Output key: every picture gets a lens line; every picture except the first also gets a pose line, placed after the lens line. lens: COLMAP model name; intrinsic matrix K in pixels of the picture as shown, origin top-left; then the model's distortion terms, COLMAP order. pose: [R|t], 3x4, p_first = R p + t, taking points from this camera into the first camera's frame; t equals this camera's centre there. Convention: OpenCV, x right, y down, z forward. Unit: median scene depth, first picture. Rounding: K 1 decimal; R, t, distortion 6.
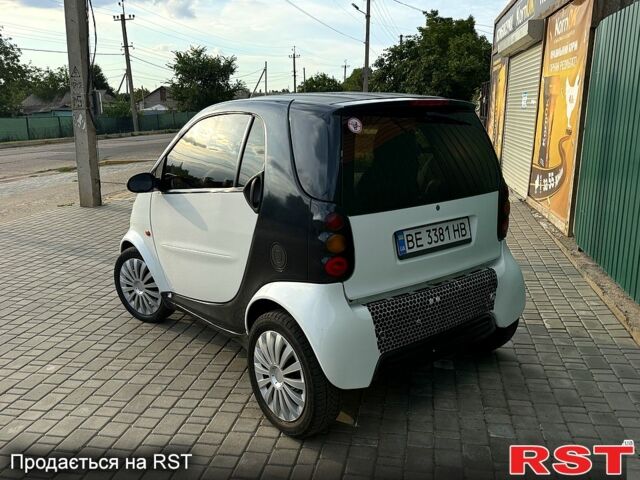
lens RADIAL K [[567.9, 0, 320.0], [0, 567.9, 240.0], [0, 0, 1]] dist [0.133350, -0.253378]
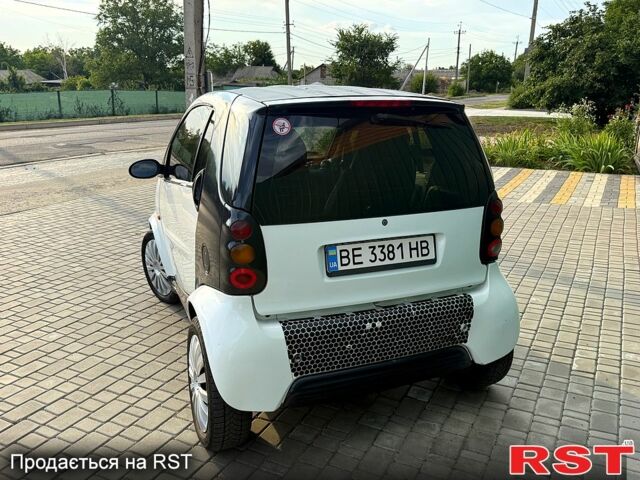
lens RADIAL K [[567.9, 0, 320.0], [0, 567.9, 240.0], [0, 0, 1]] dist [0.133350, -0.253378]
pose [[0.959865, 0.095339, -0.263761, 0.301352], [-0.085562, 0.995160, 0.048338, -0.055110], [0.267093, -0.023830, 0.963376, 0.111609]]
